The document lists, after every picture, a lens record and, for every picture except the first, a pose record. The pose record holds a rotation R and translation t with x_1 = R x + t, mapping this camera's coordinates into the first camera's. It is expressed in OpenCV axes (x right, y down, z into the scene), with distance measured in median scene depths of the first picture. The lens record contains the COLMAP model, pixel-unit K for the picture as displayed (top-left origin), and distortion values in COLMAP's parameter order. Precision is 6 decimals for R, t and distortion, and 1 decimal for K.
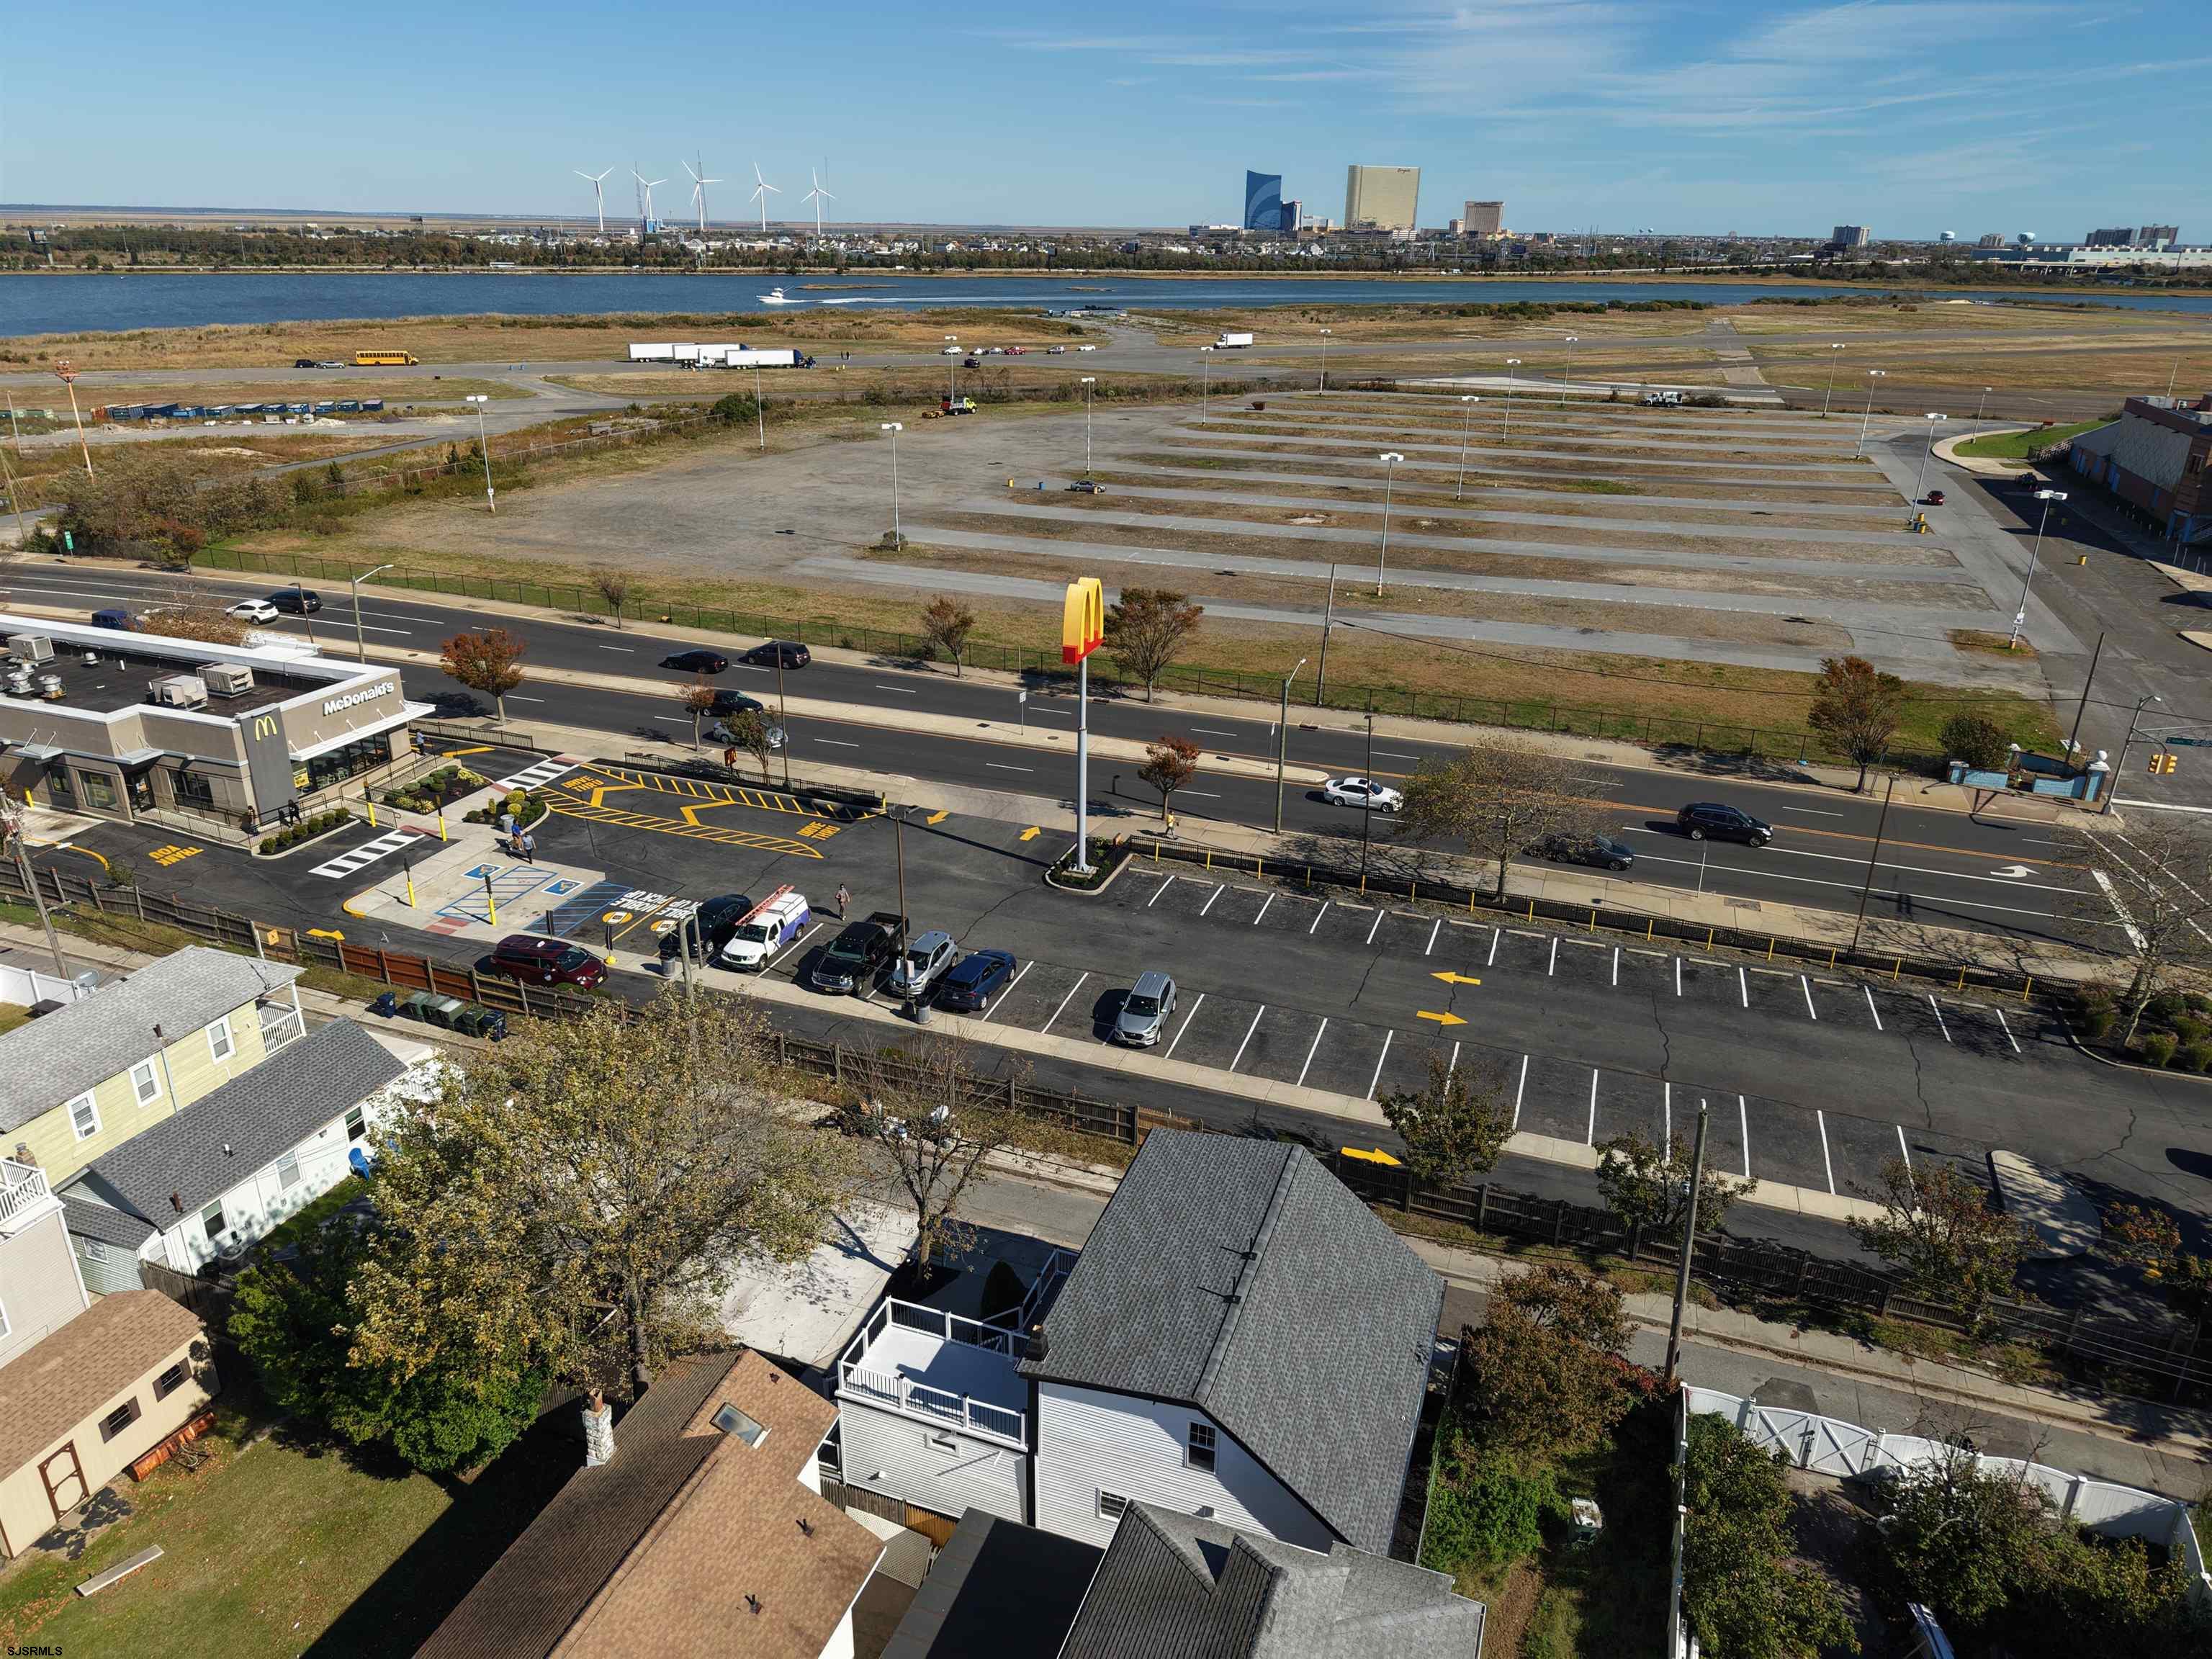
lens RADIAL K [[1478.0, 0, 1091.2], [0, 1478.0, 819.7], [0, 0, 1]] dist [0.022755, -0.022650]
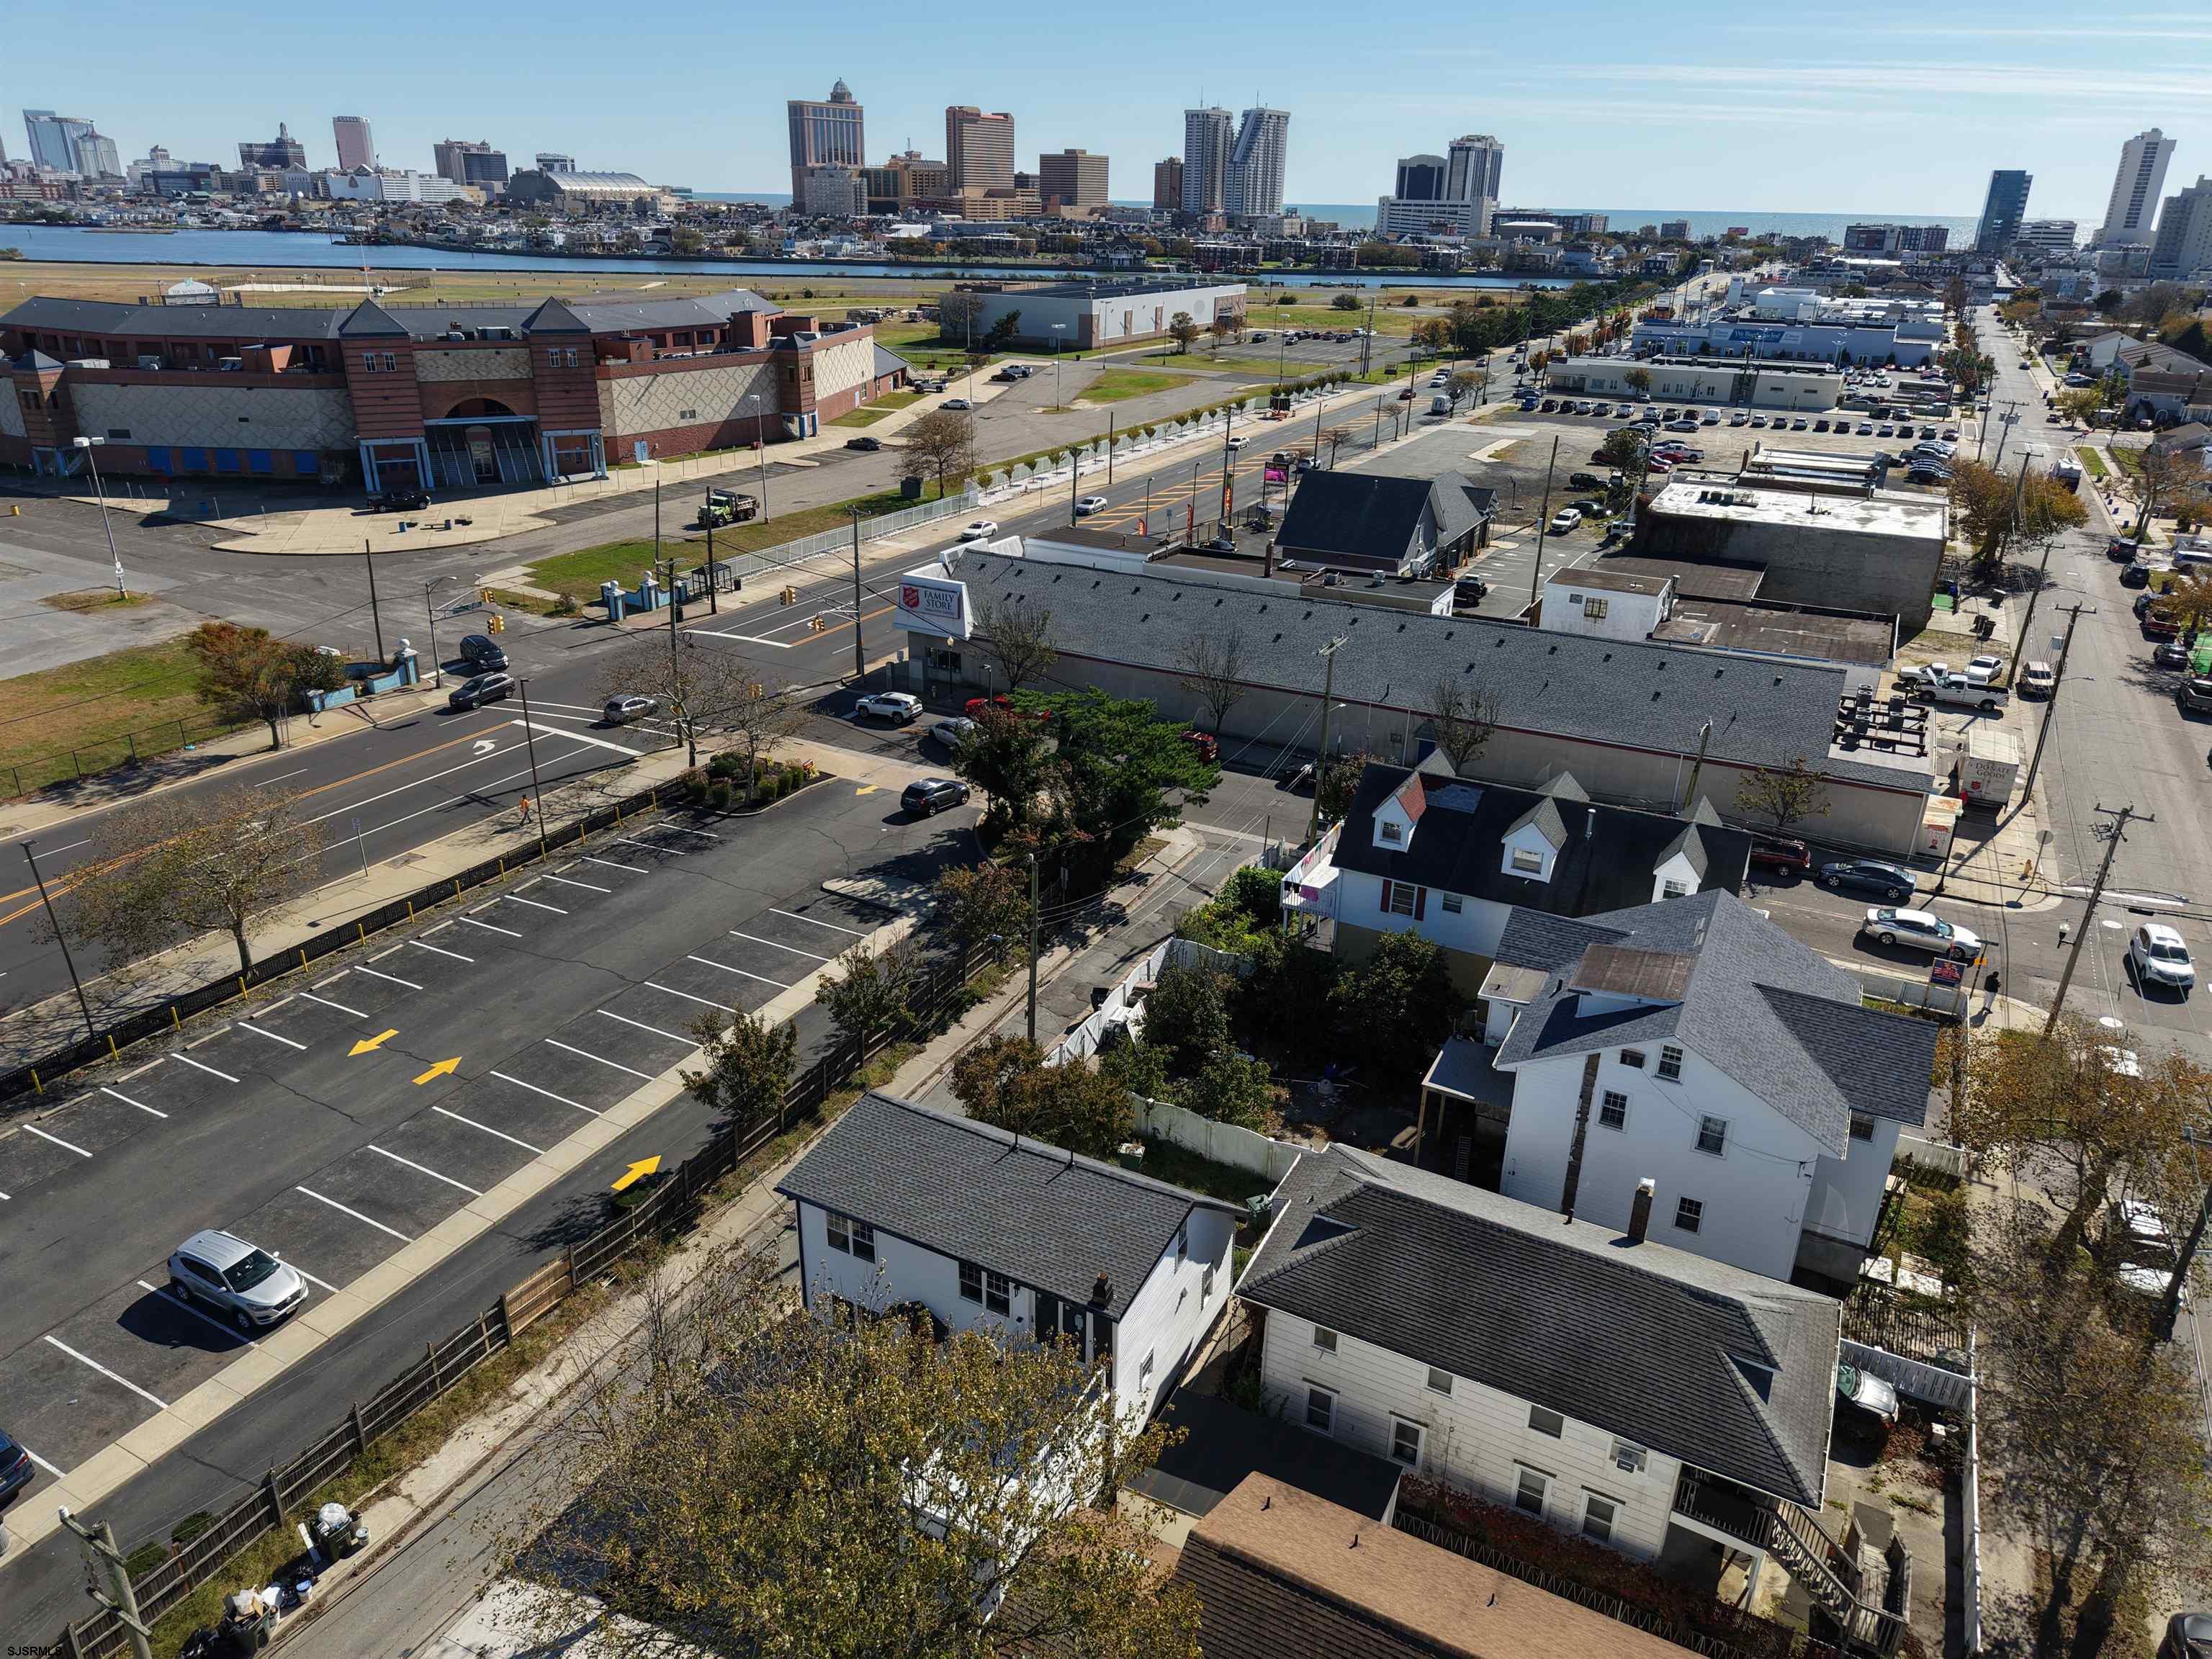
lens RADIAL K [[1478.0, 0, 1091.2], [0, 1478.0, 819.7], [0, 0, 1]] dist [0.022755, -0.022650]
pose [[0.139000, -0.396541, 0.907433, -0.353048], [0.356133, 0.875040, 0.327833, -0.116593], [-0.924039, 0.277598, 0.262852, 0.265707]]
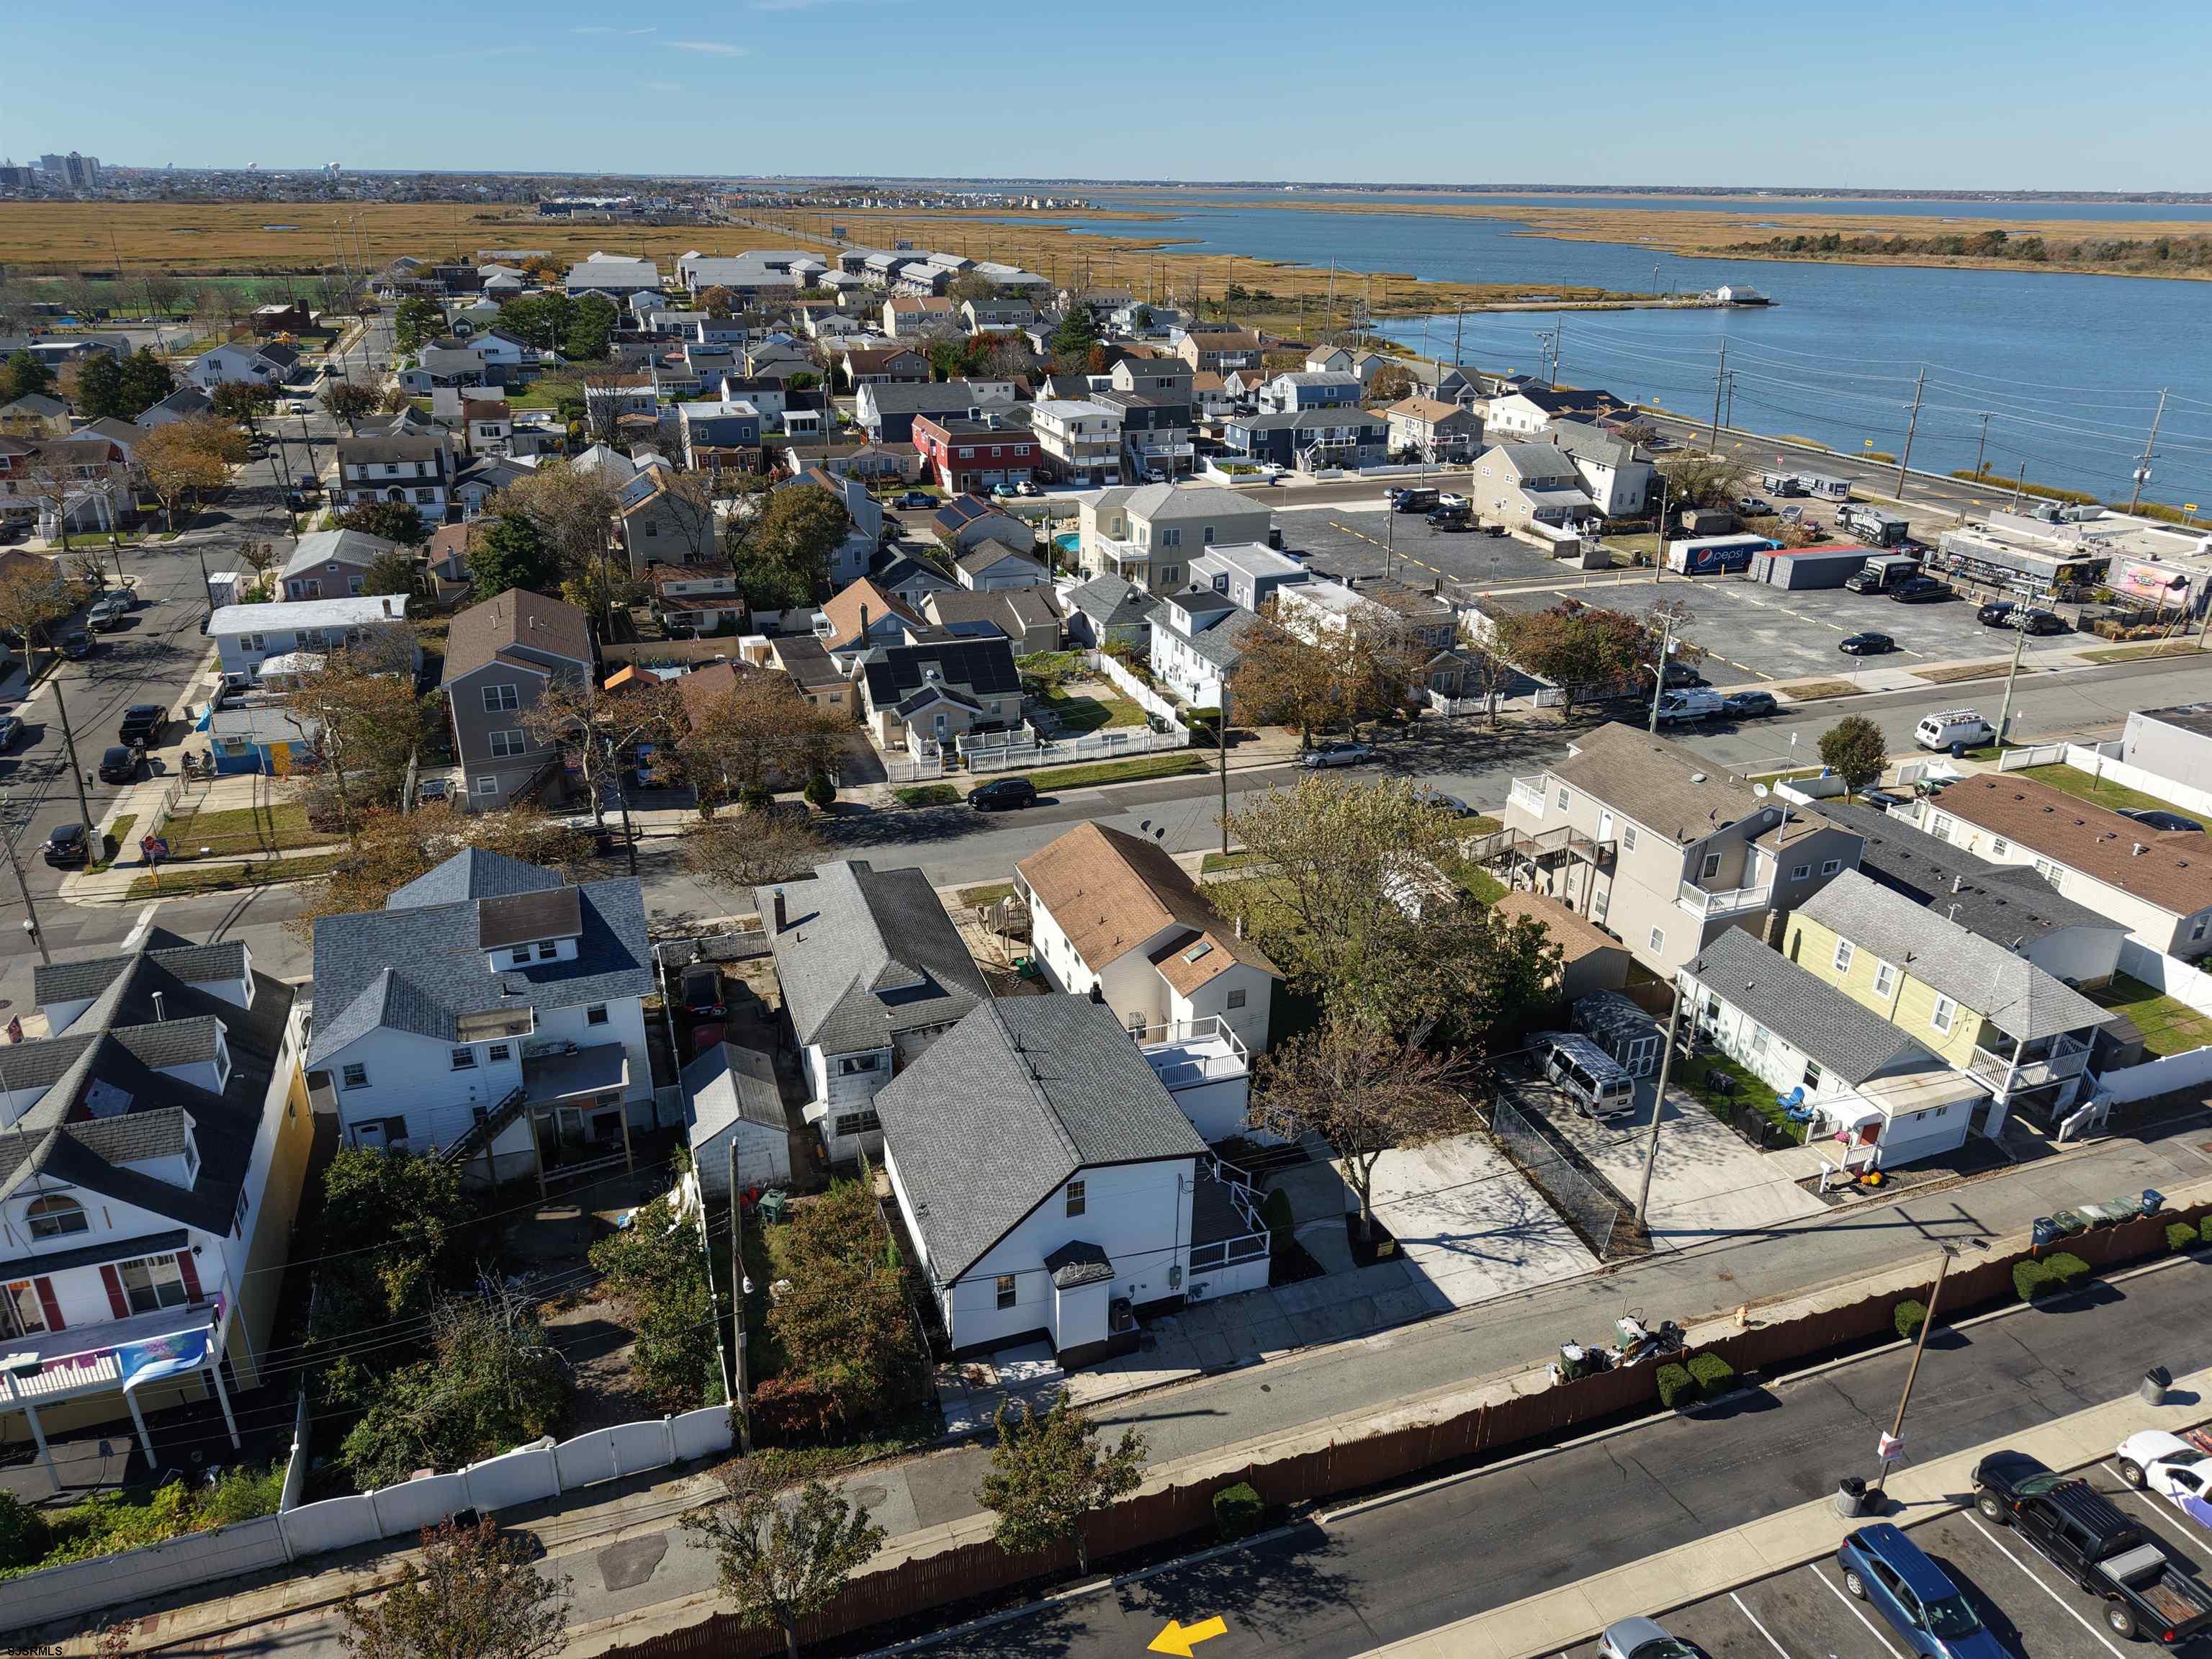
lens RADIAL K [[1478.0, 0, 1091.2], [0, 1478.0, 819.7], [0, 0, 1]] dist [0.022755, -0.022650]
pose [[-0.770010, 0.230383, -0.594986, 0.359335], [-0.260261, 0.738008, 0.622582, -0.319044], [0.582536, 0.634246, -0.508314, 0.697558]]
